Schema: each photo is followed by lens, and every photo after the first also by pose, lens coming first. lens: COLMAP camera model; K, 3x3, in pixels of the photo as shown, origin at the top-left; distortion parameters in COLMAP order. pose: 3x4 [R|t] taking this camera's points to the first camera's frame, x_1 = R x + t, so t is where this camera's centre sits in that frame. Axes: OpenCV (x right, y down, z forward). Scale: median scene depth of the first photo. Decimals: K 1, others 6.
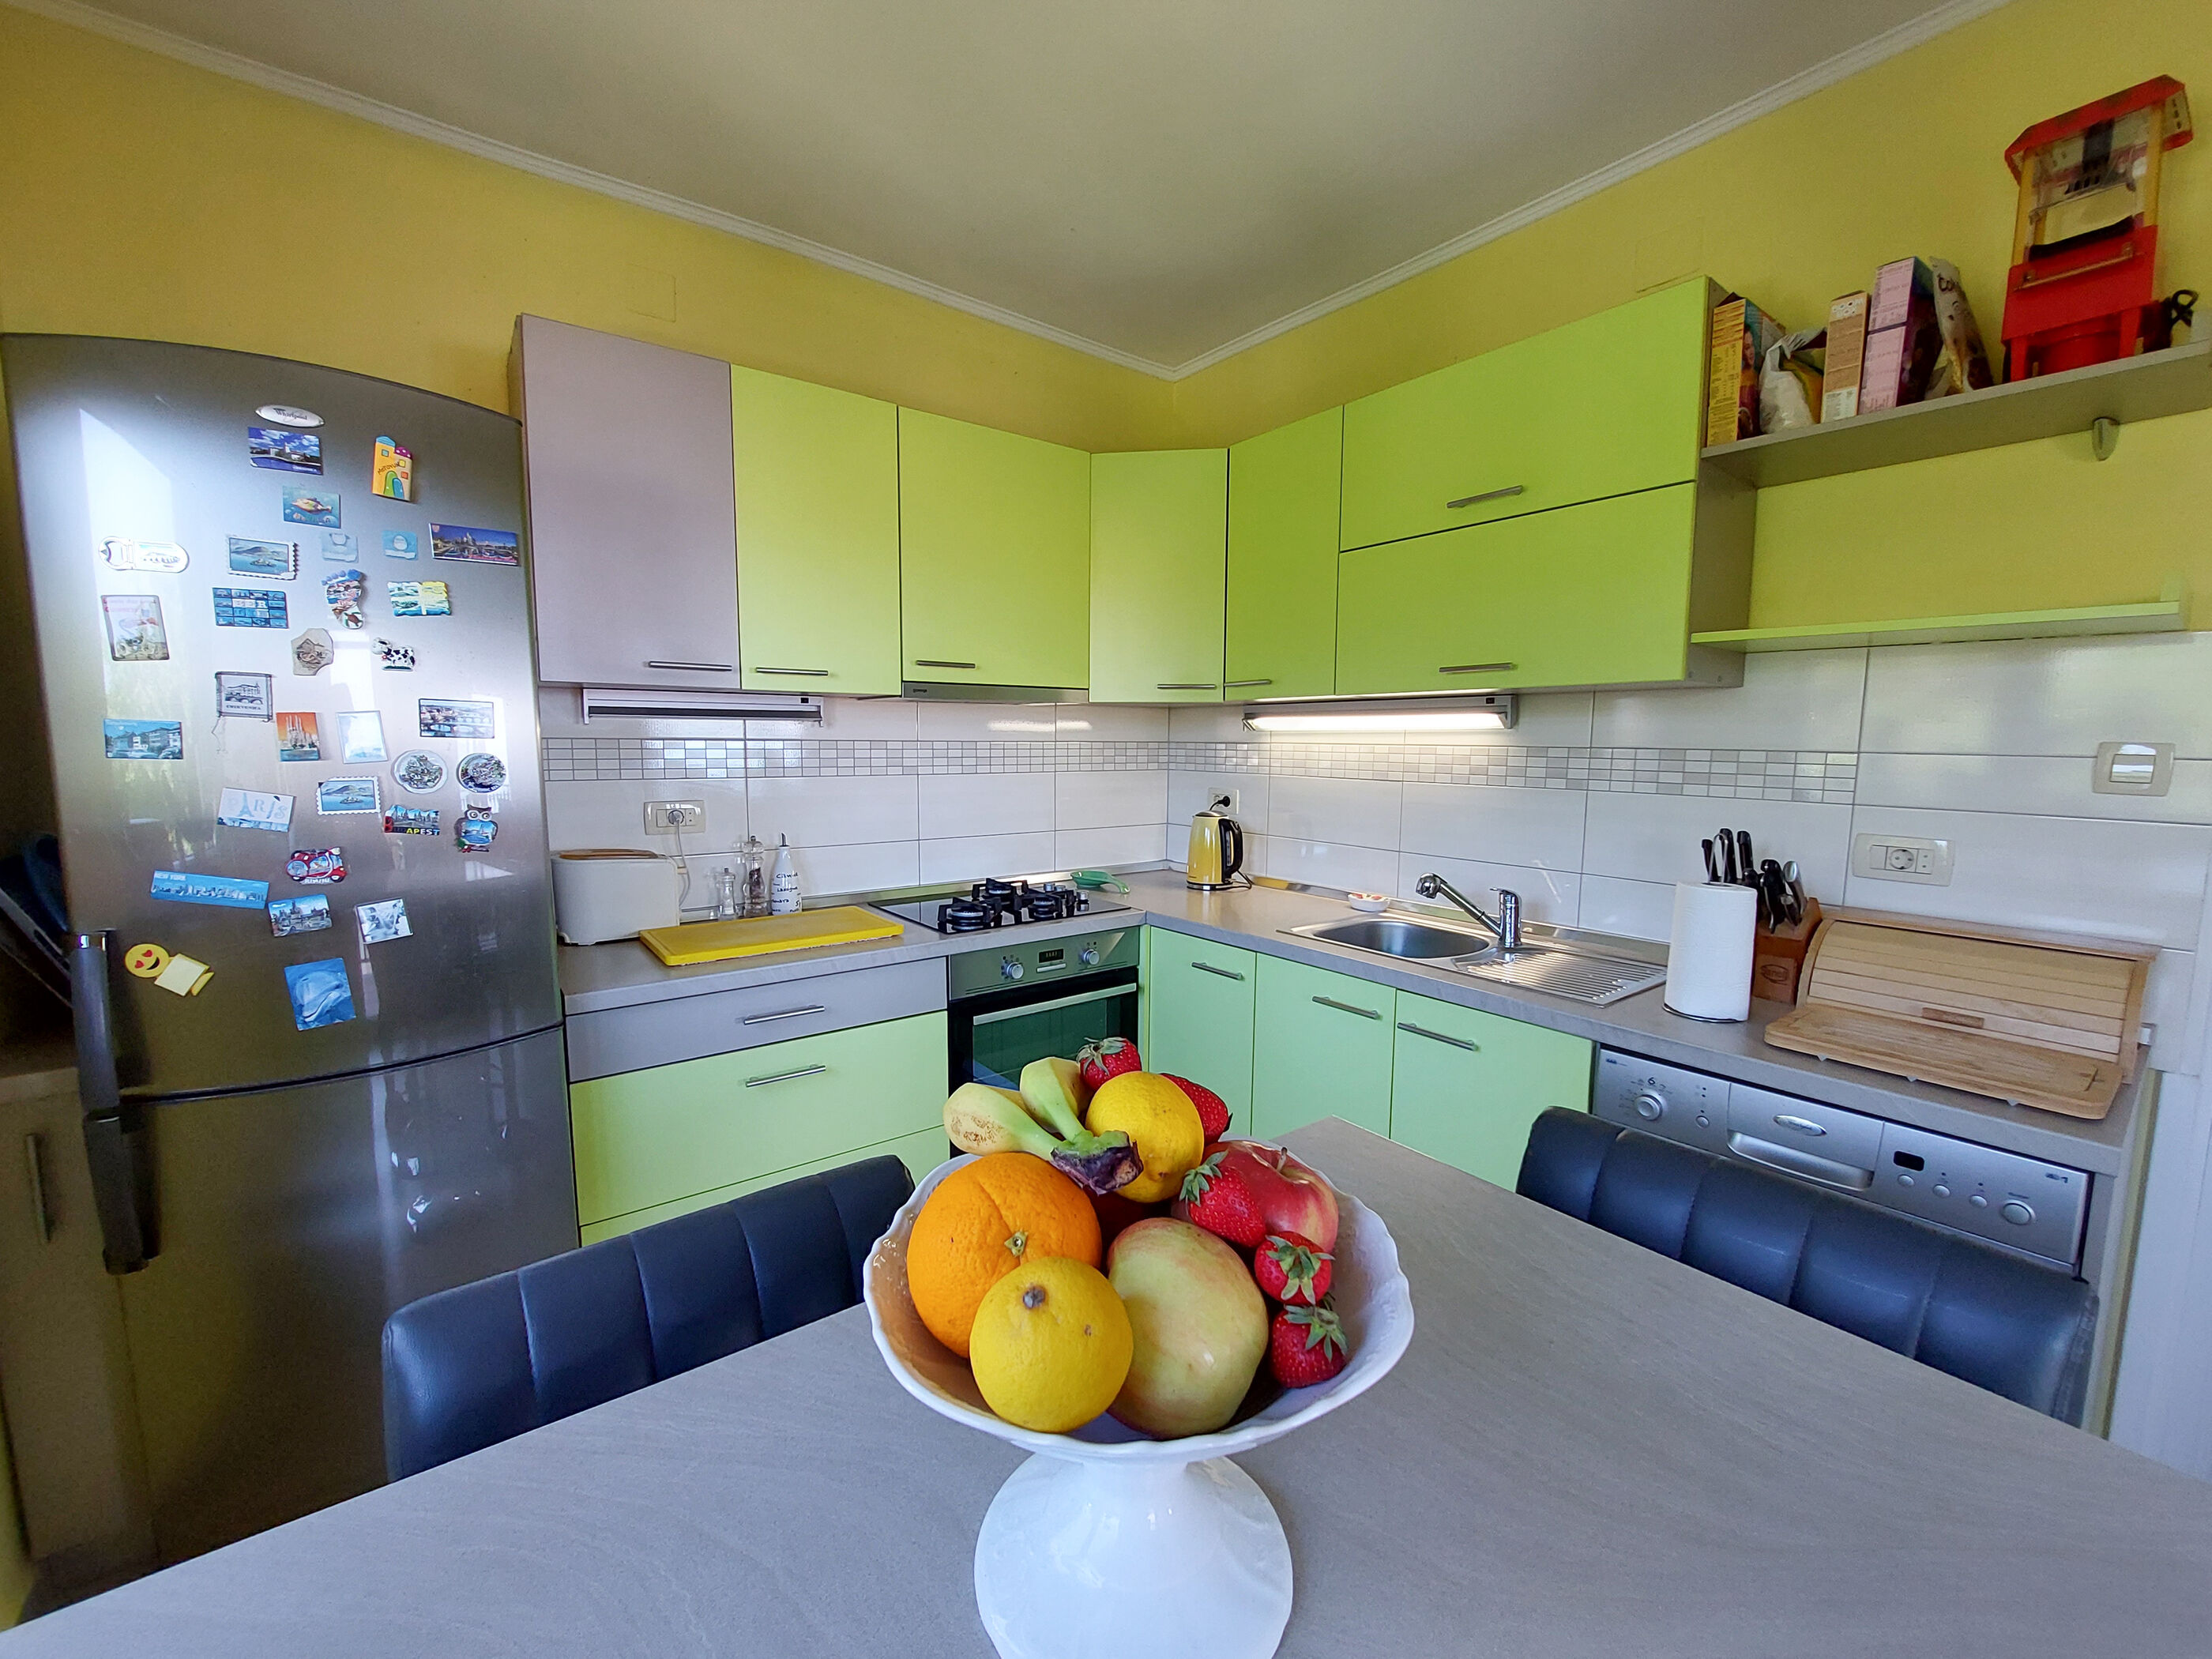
lens RADIAL K [[885.8, 0, 1106.1], [0, 885.8, 834.3], [0, 0, 1]] dist [-0.012506, -0.001768]
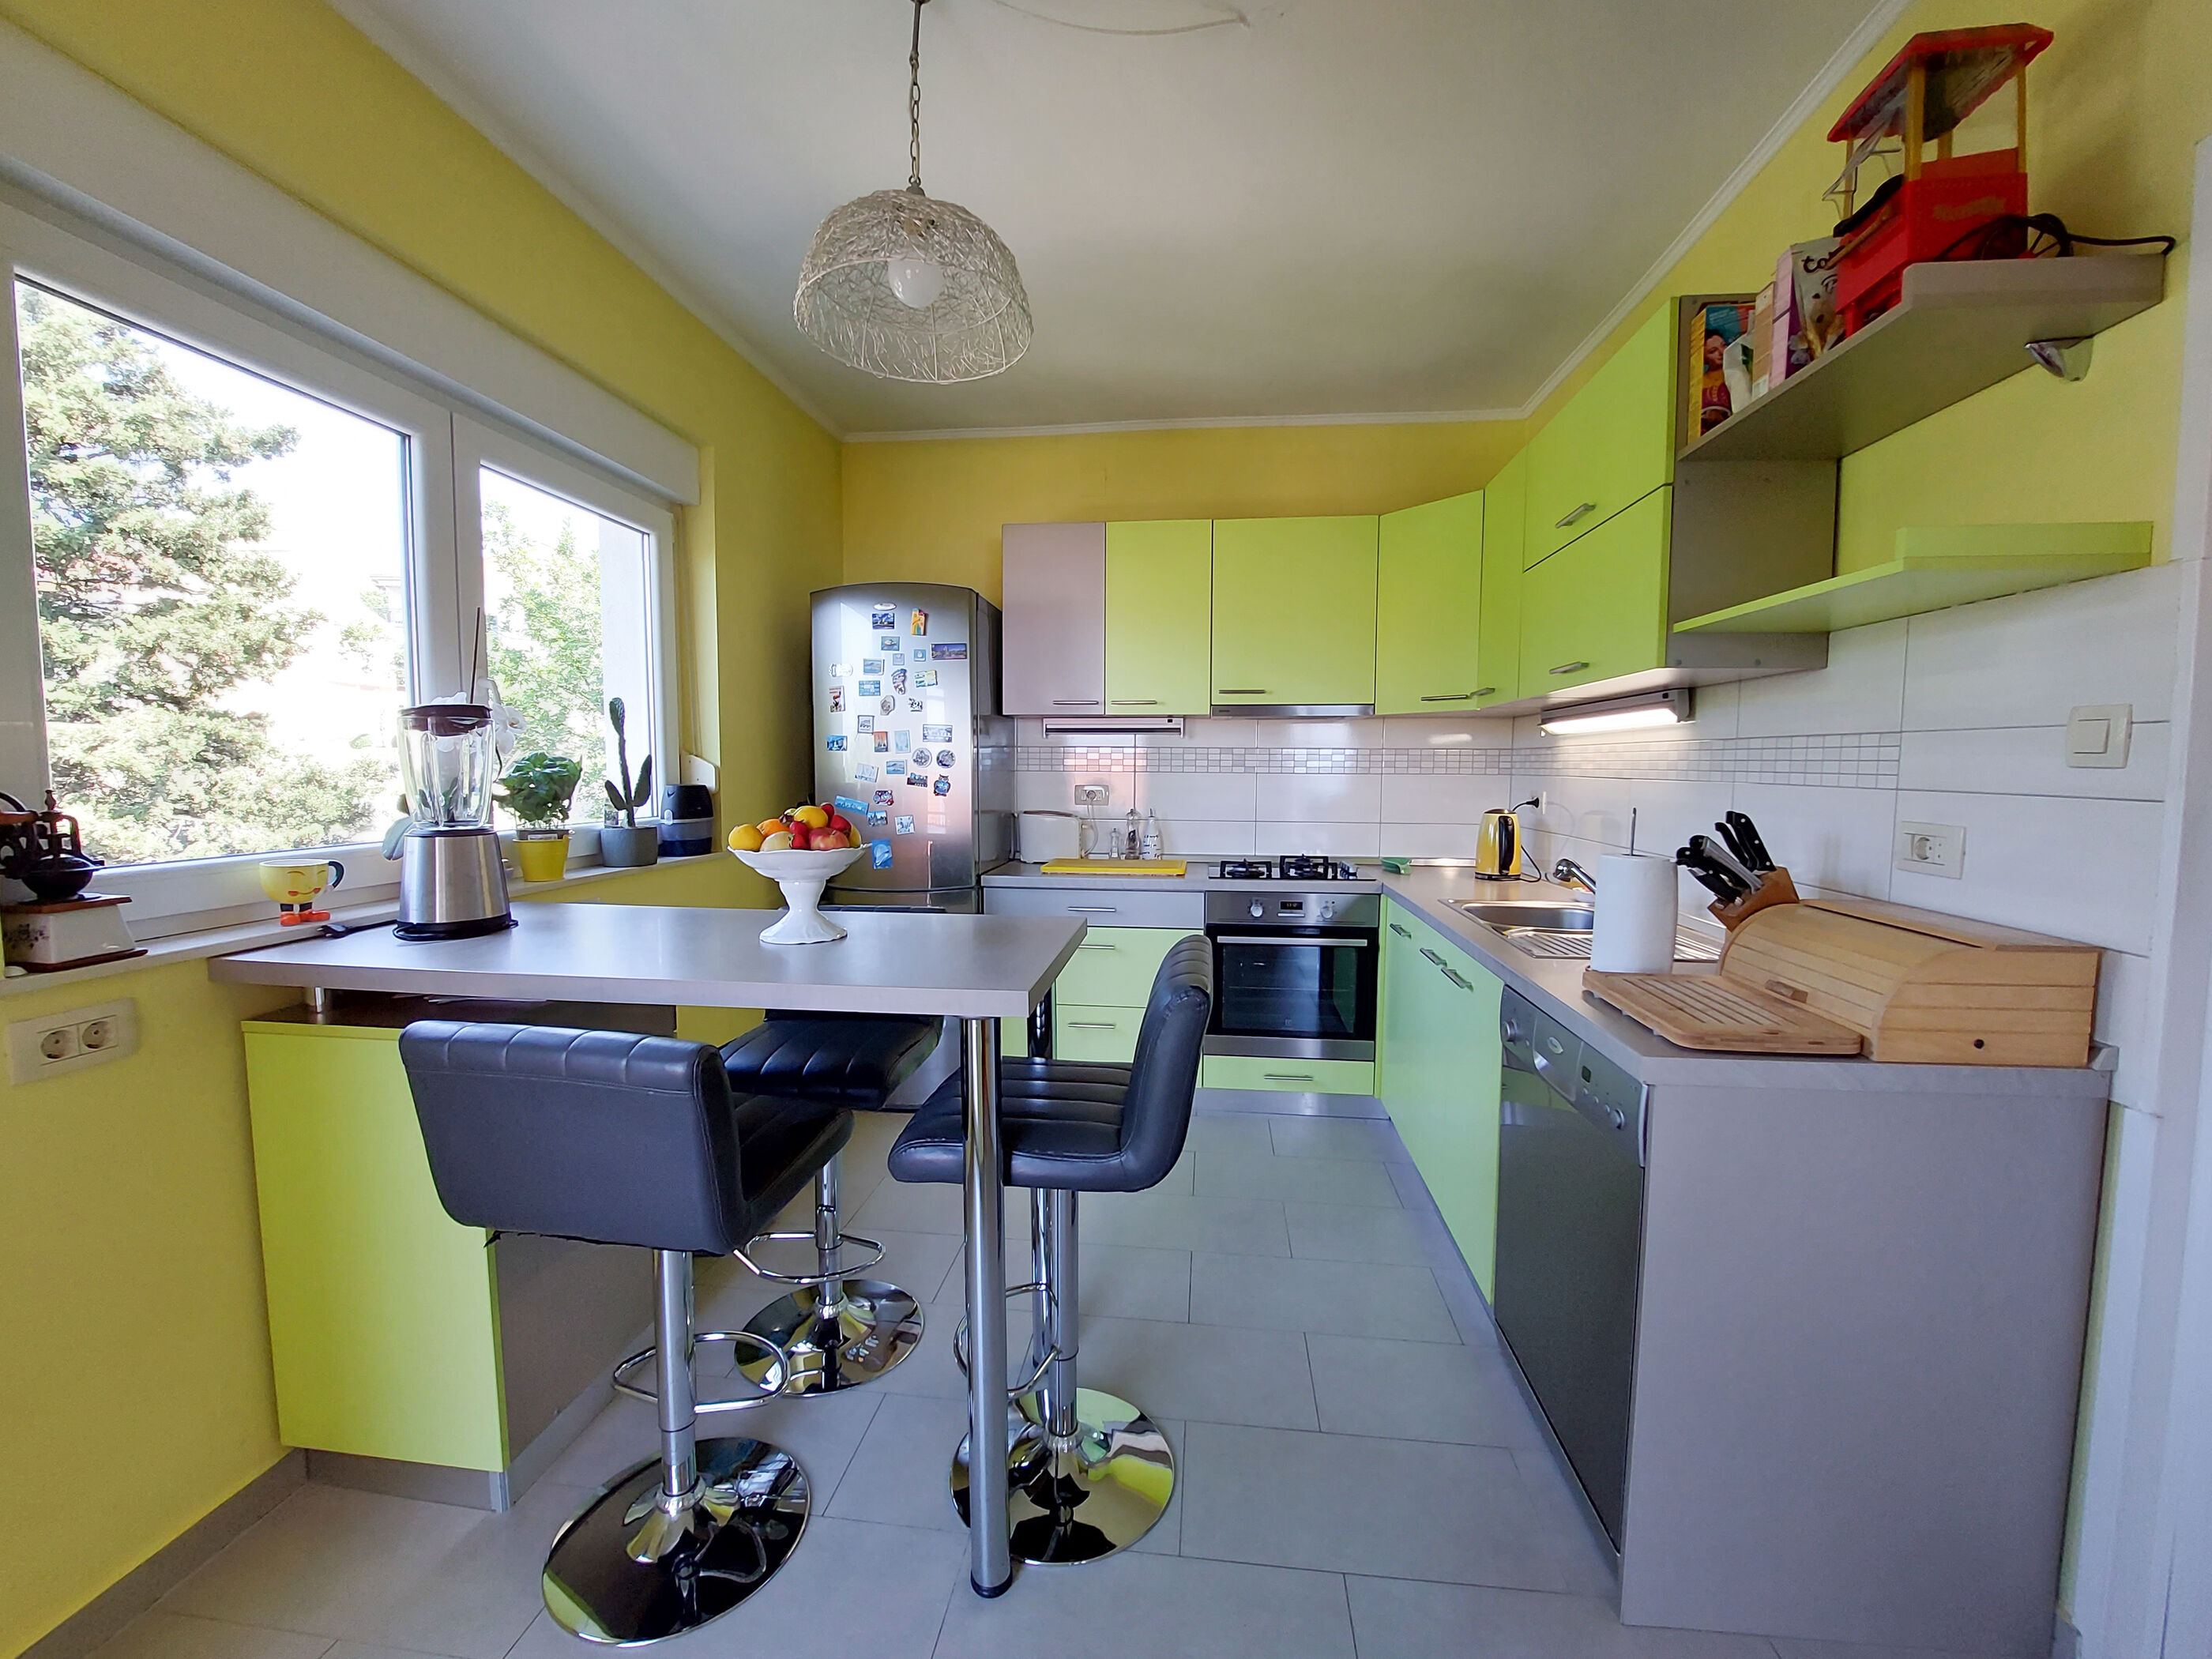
lens RADIAL K [[885.8, 0, 1113.9], [0, 885.8, 835.5], [0, 0, 1]] dist [-0.012506, -0.001768]
pose [[0.725993, 0.051530, -0.685769, 0.706597], [-0.073068, 0.997324, -0.002413, 0.059872], [0.683810, 0.051860, 0.727815, -0.169340]]
